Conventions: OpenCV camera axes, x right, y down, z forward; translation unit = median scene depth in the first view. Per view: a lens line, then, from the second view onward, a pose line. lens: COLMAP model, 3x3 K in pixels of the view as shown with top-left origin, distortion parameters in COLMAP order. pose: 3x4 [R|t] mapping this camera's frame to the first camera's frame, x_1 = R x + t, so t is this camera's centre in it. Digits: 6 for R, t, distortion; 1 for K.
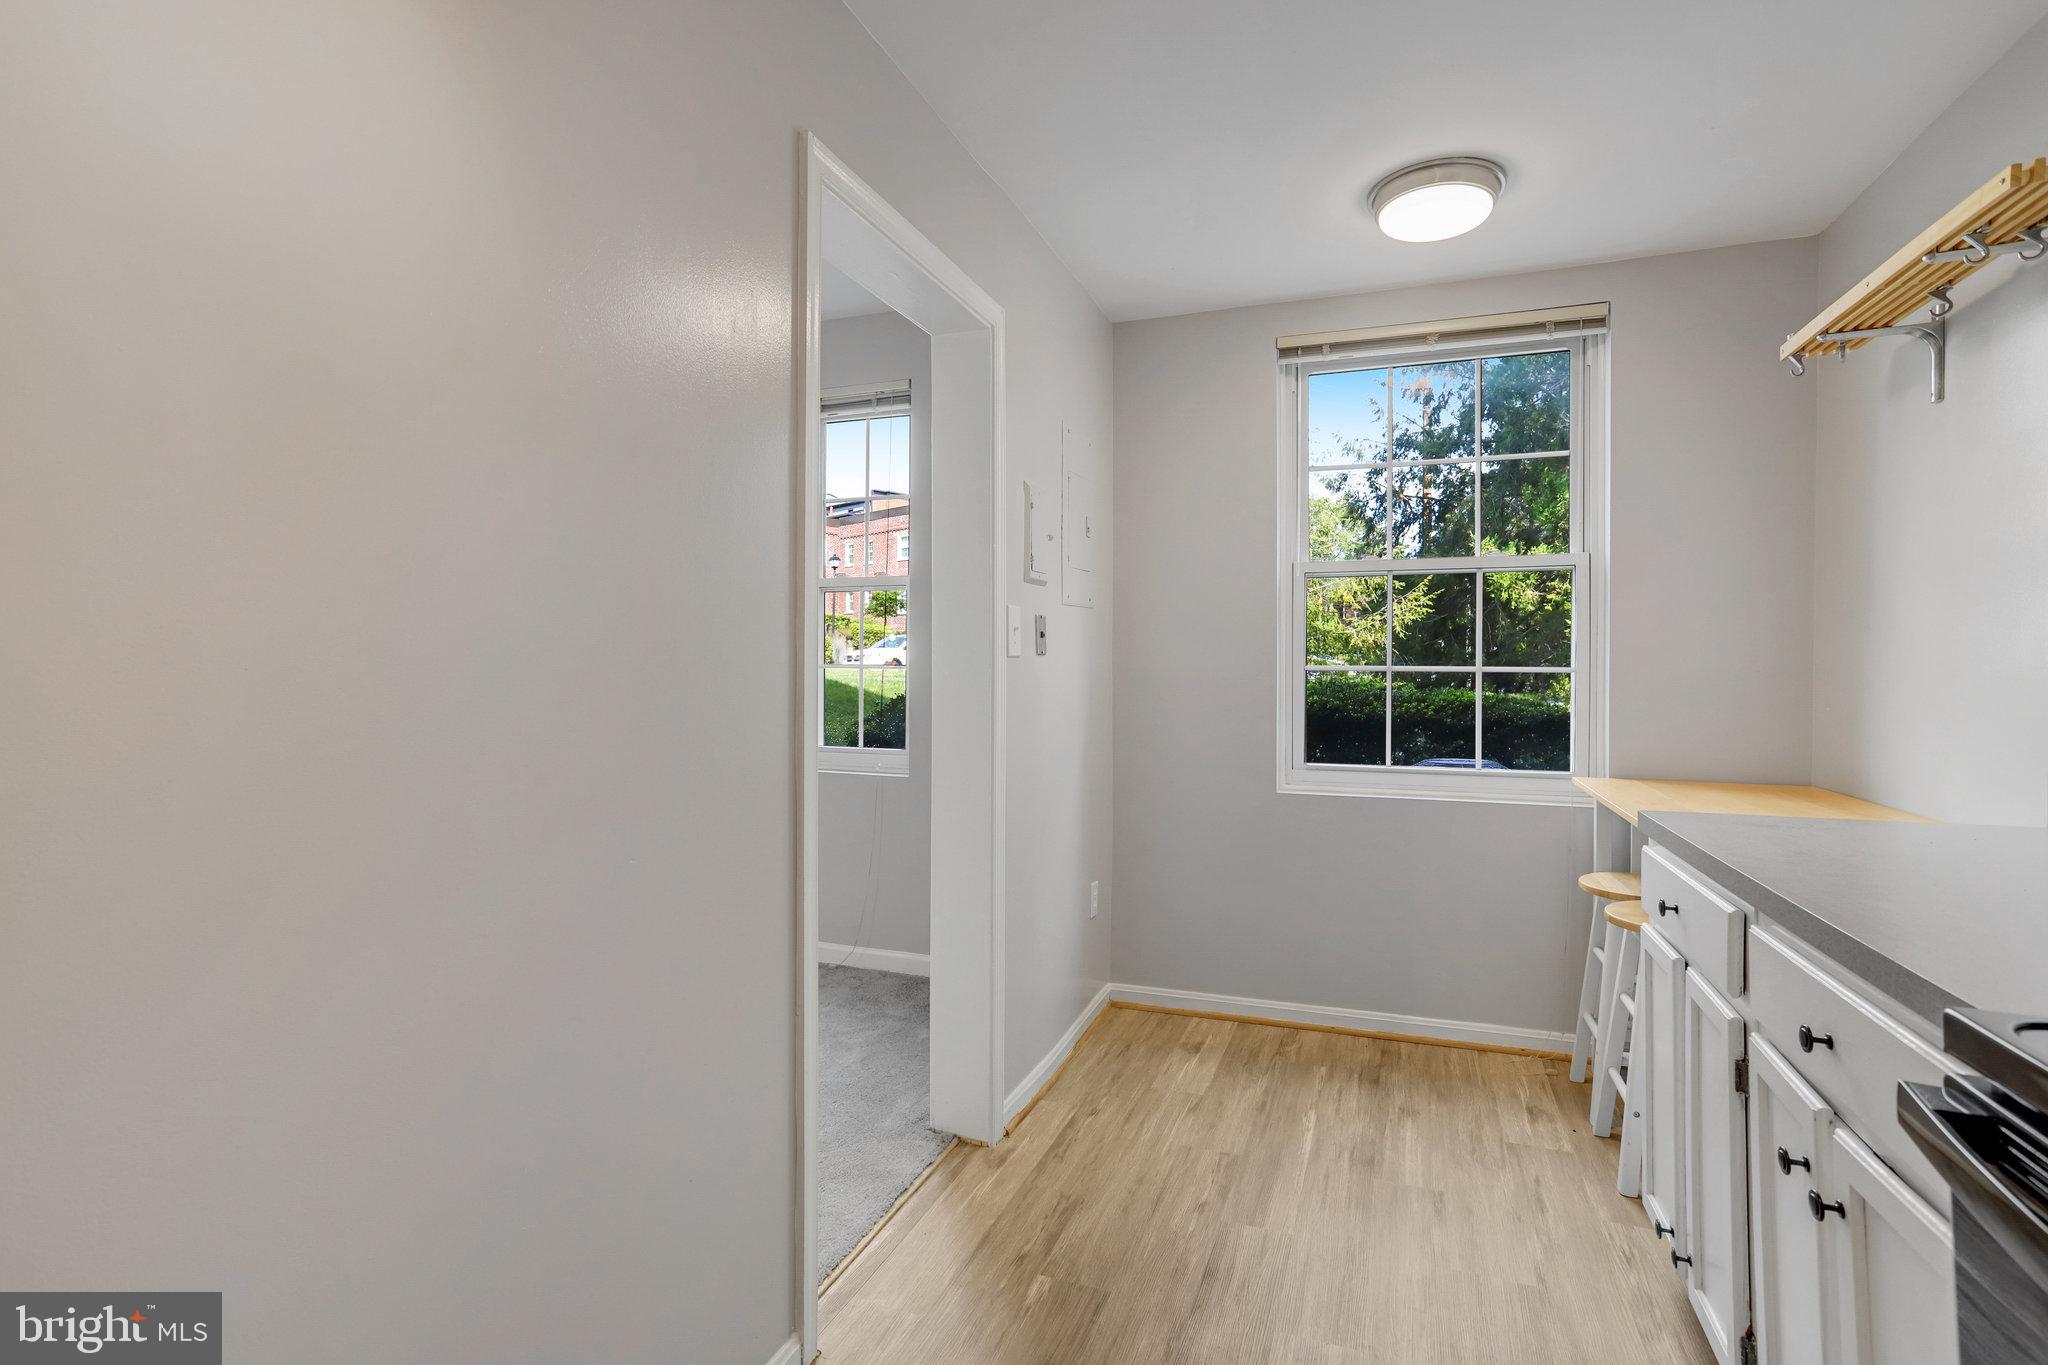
lens RADIAL K [[985.7, 0, 1031.8], [0, 985.7, 673.3], [0, 0, 1]] dist [-0.046900, 0.017183]
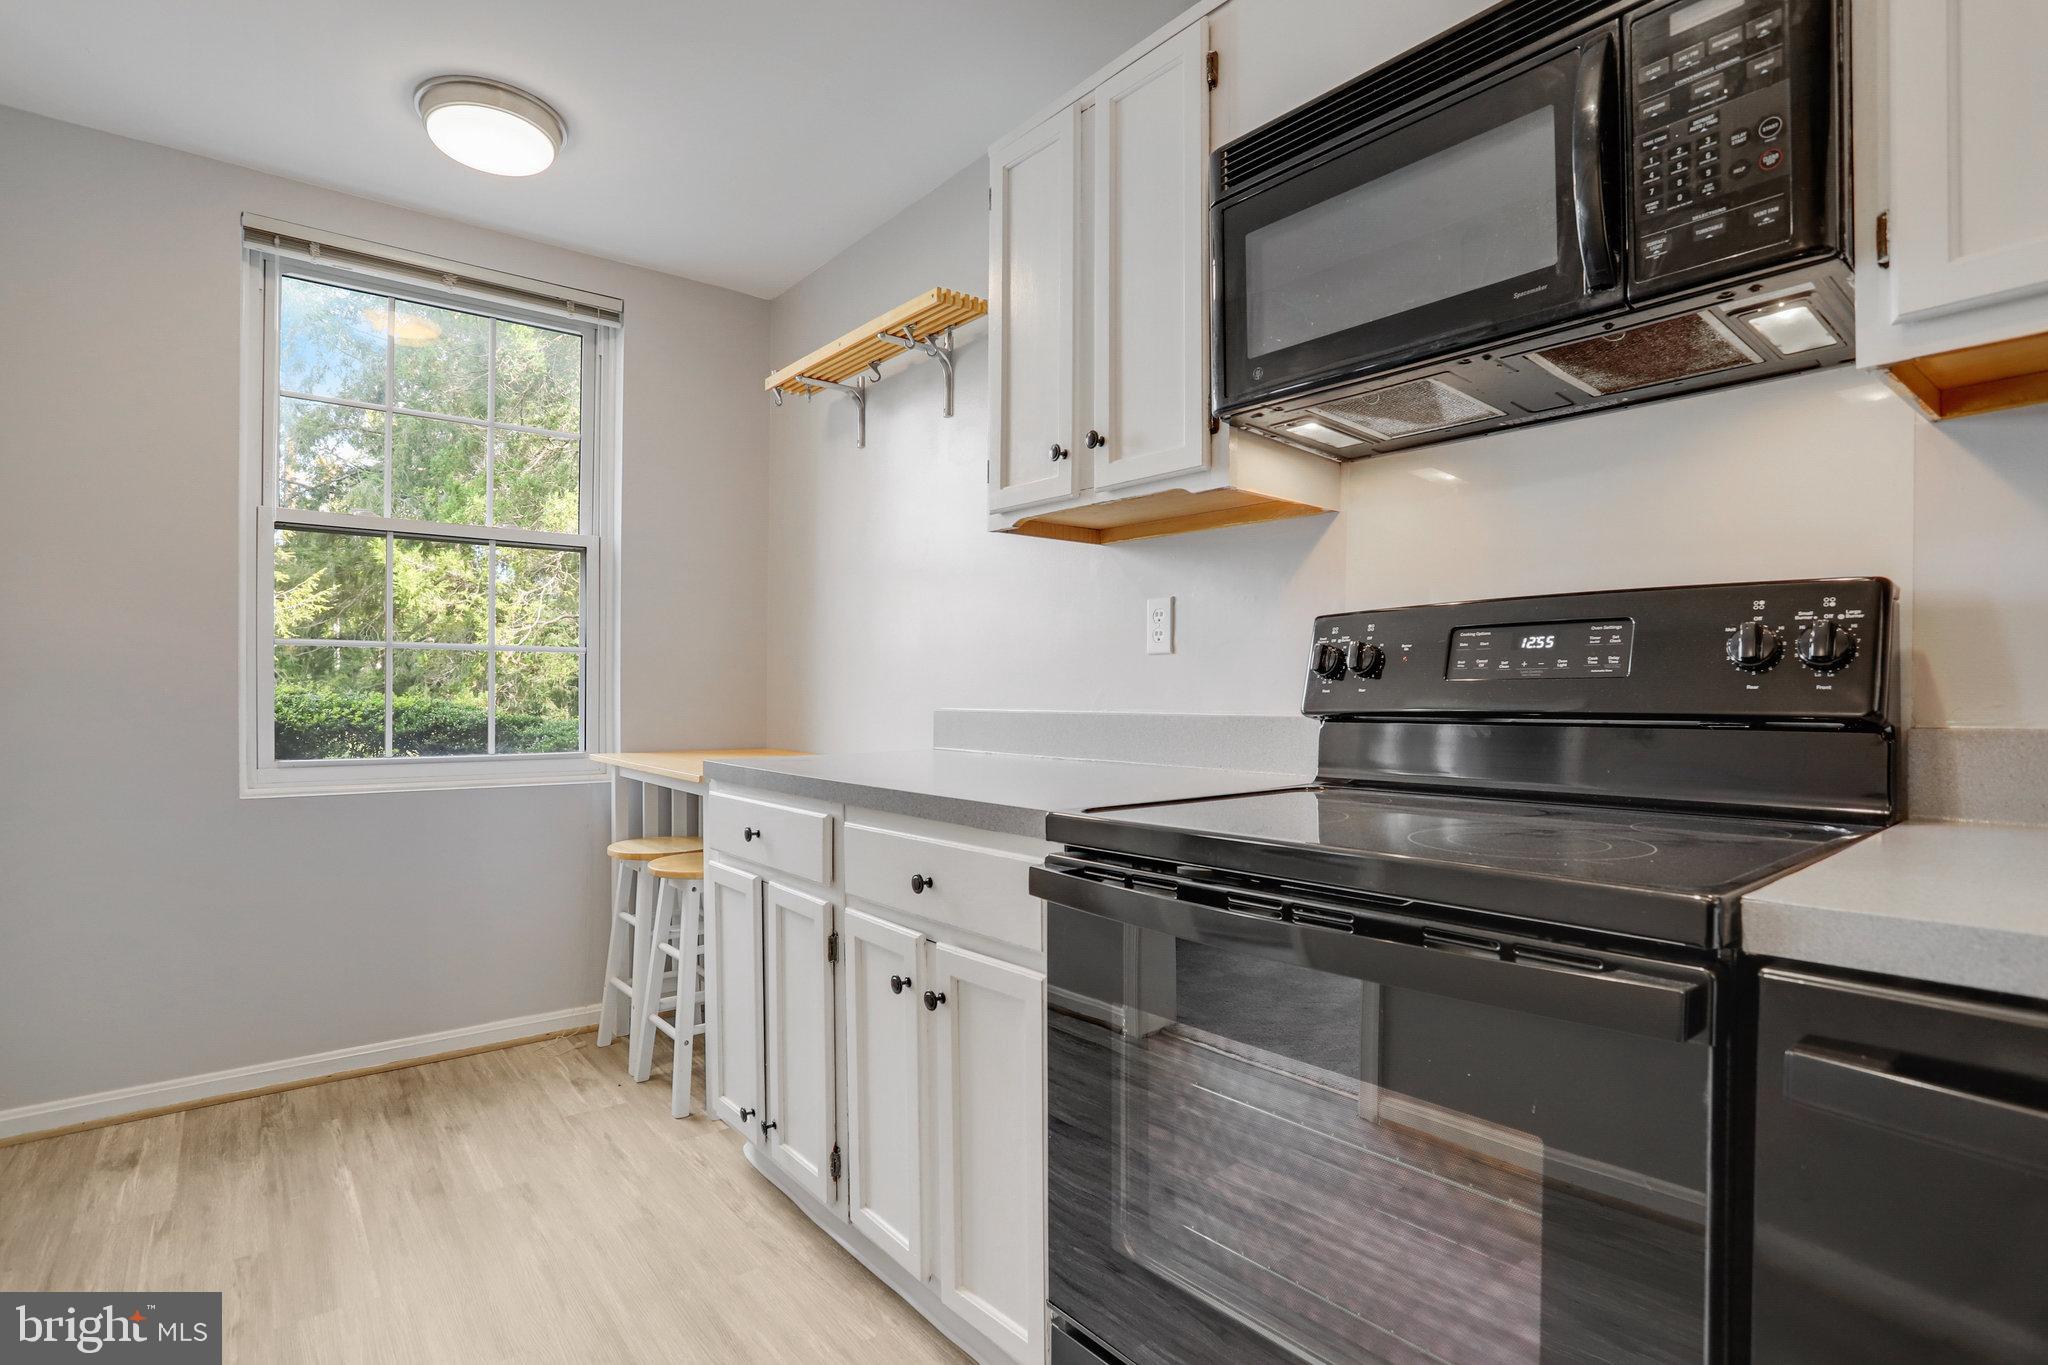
lens RADIAL K [[1012.2, 0, 1023.3], [0, 1012.2, 702.3], [0, 0, 1]] dist [-0.057227, 0.025139]
pose [[0.506748, -0.013724, 0.861985, -0.122275], [0.012338, 0.999886, 0.008666, 0.048132], [-0.862006, 0.006244, 0.506860, 0.065143]]
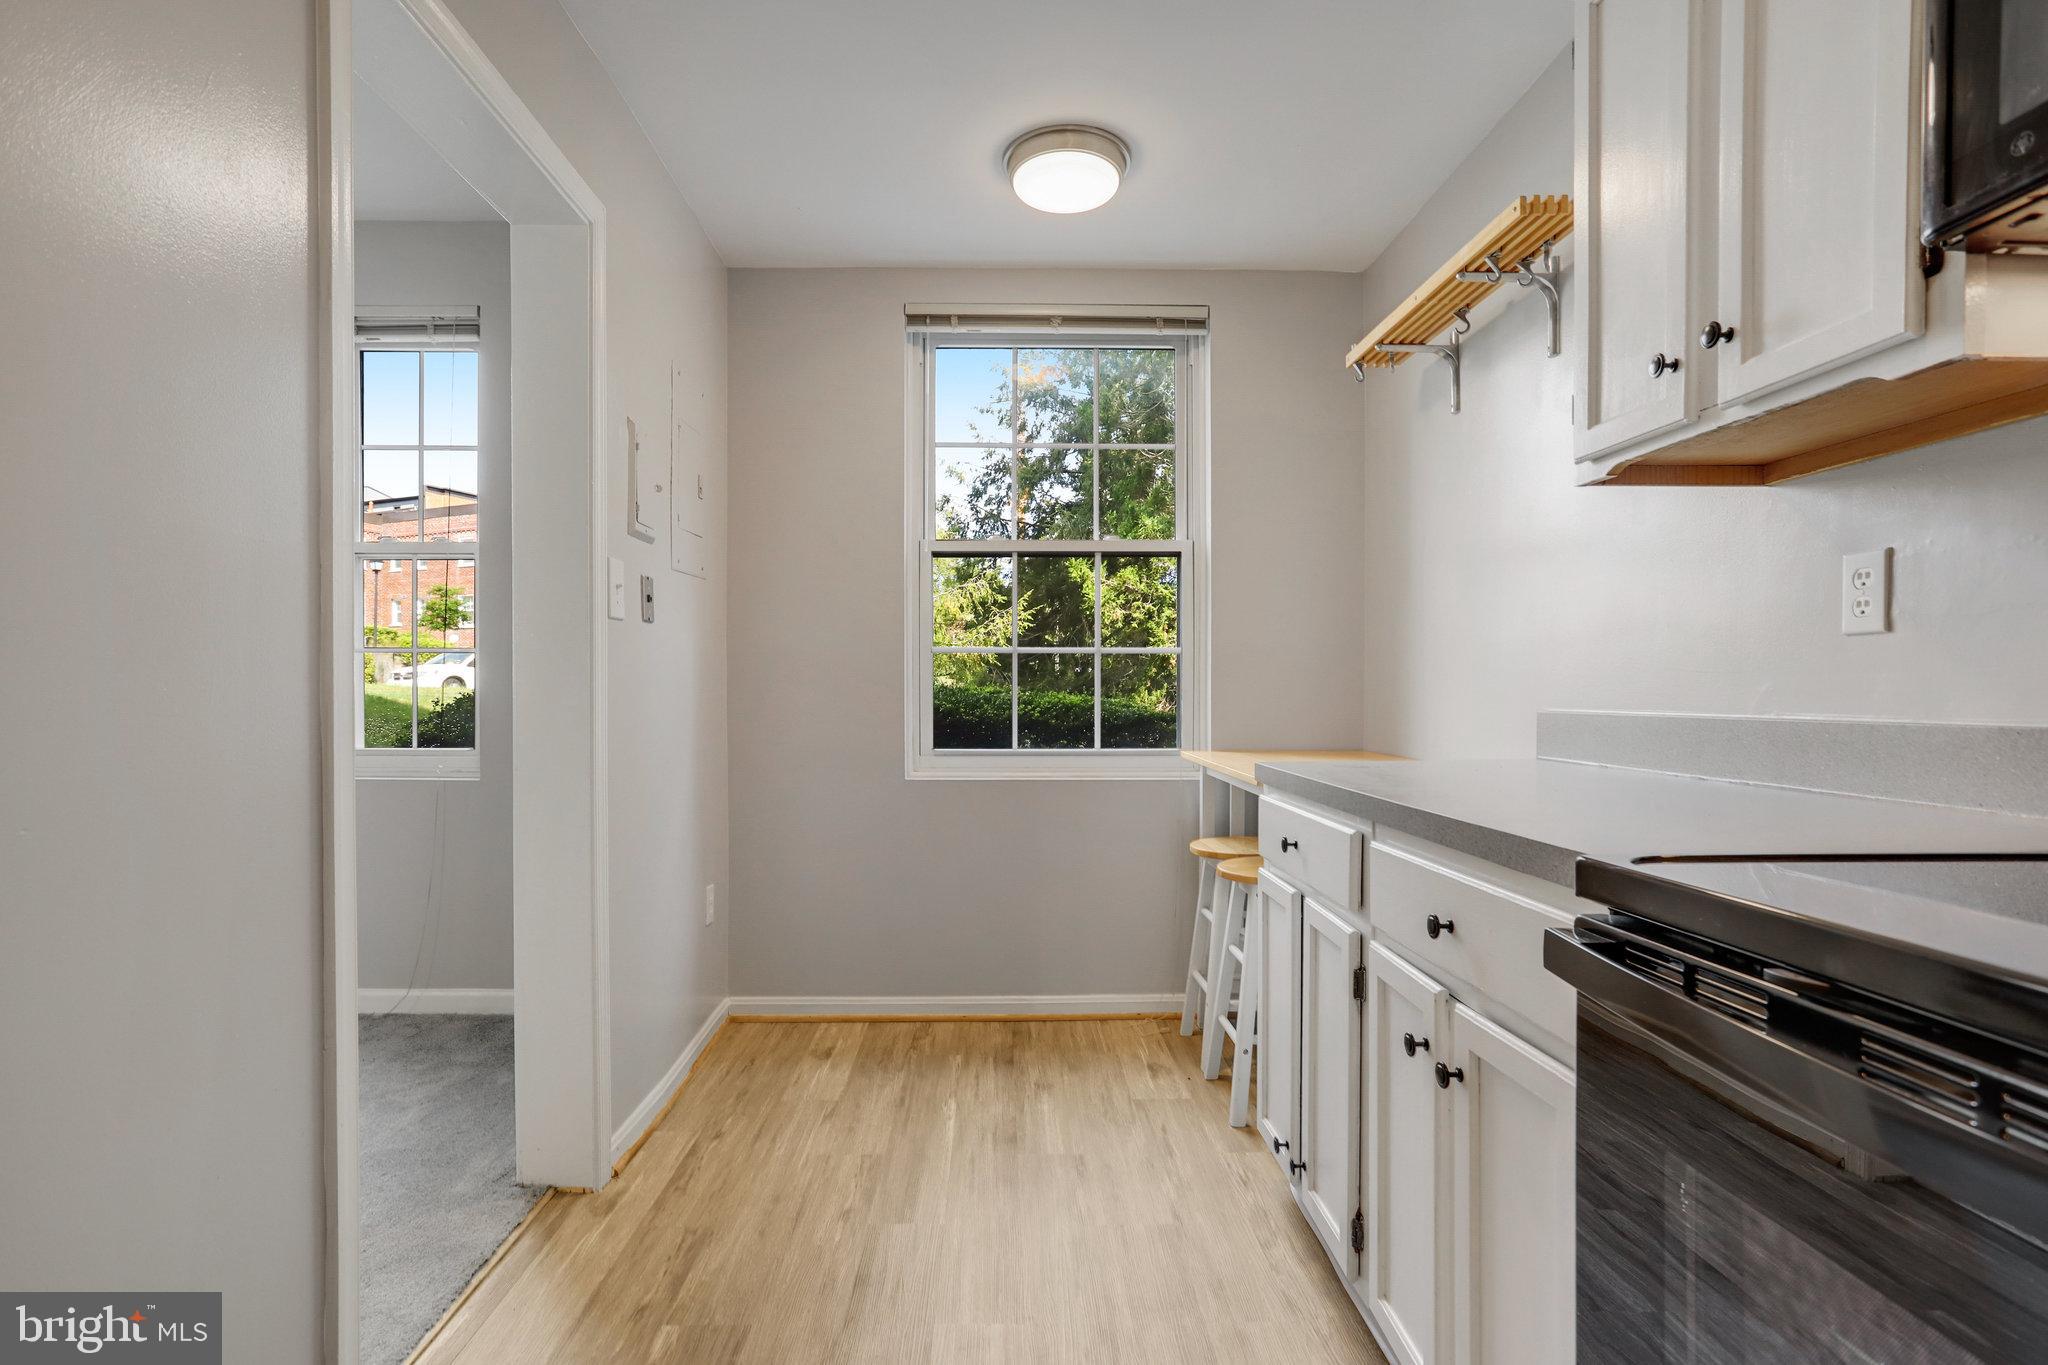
lens RADIAL K [[985.7, 0, 1016.1], [0, 985.7, 704.6], [0, 0, 1]] dist [-0.046900, 0.017183]
pose [[0.927006, -0.009236, 0.374932, -0.012424], [0.008984, 0.999957, 0.002420, 0.050628], [-0.374938, 0.001125, 0.927049, 0.066213]]
